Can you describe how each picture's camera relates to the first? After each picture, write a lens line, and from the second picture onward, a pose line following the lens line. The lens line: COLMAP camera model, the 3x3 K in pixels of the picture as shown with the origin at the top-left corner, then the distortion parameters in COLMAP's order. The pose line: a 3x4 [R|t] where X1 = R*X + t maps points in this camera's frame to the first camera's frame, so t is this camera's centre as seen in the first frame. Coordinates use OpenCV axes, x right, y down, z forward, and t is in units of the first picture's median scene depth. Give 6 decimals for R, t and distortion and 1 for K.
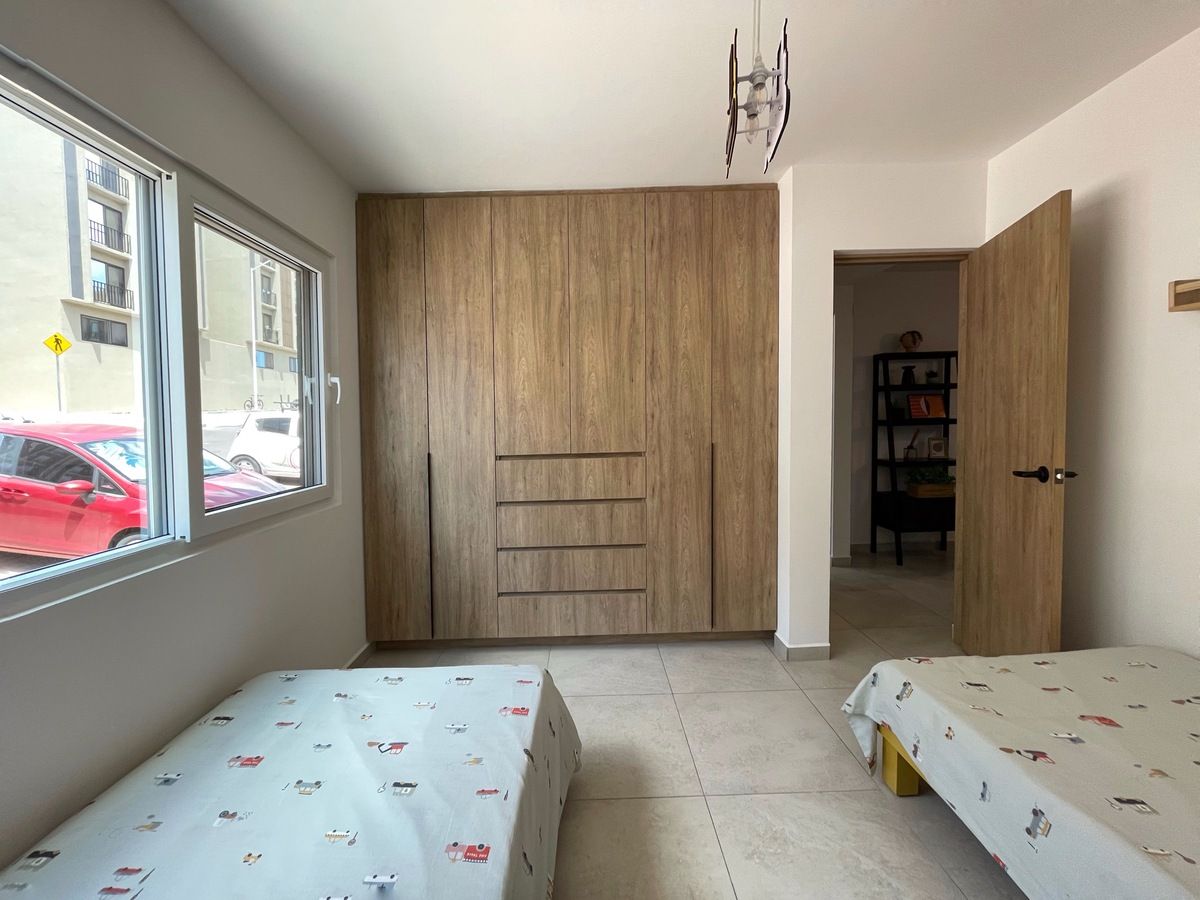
lens RADIAL K [[483.5, 0, 600.0], [0, 483.5, 450.0], [0, 0, 1]] dist [-0.000850, -0.000080]
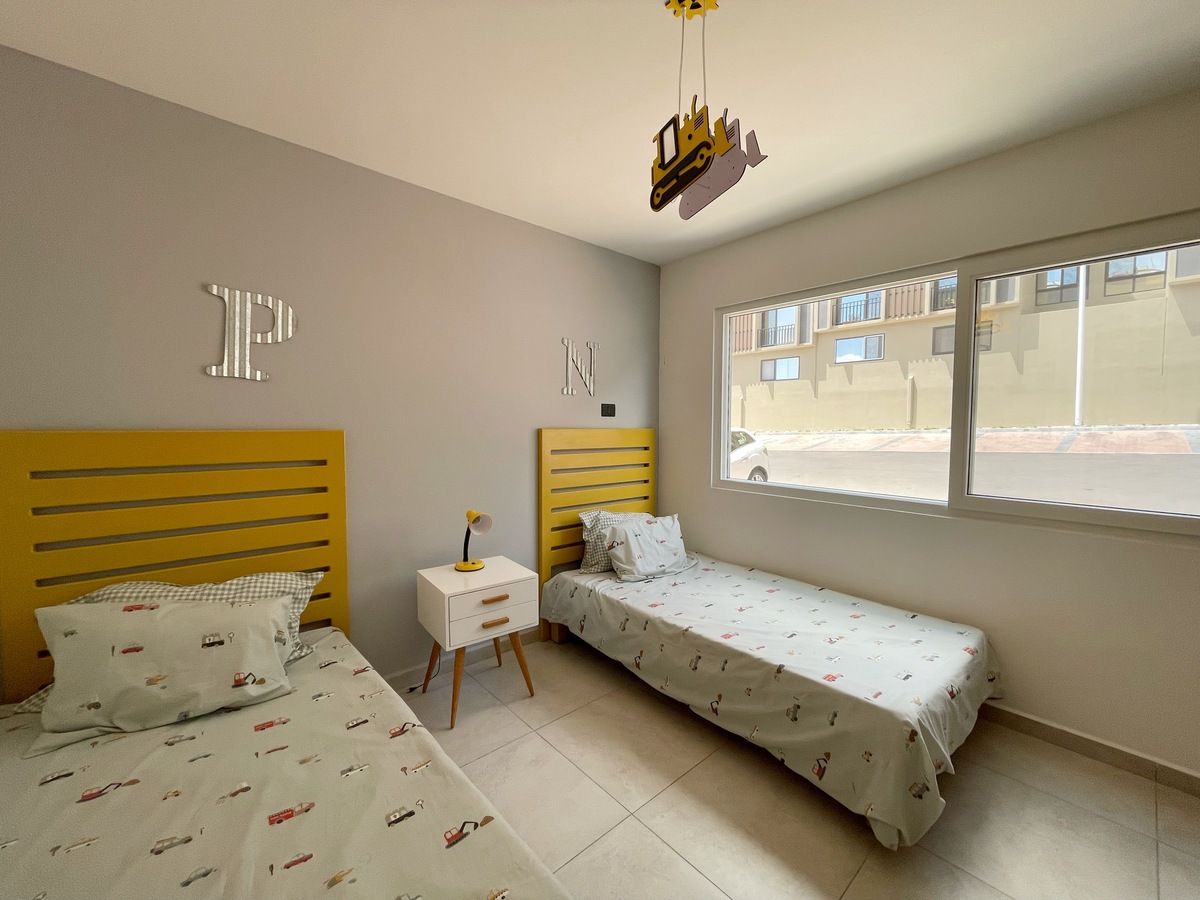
lens RADIAL K [[483.5, 0, 600.0], [0, 483.5, 450.0], [0, 0, 1]] dist [-0.000850, -0.000080]
pose [[-0.769720, 0.058506, -0.635695, 1.108923], [-0.020974, 0.992936, 0.116781, -0.182245], [0.638037, 0.103222, -0.763056, 1.607766]]
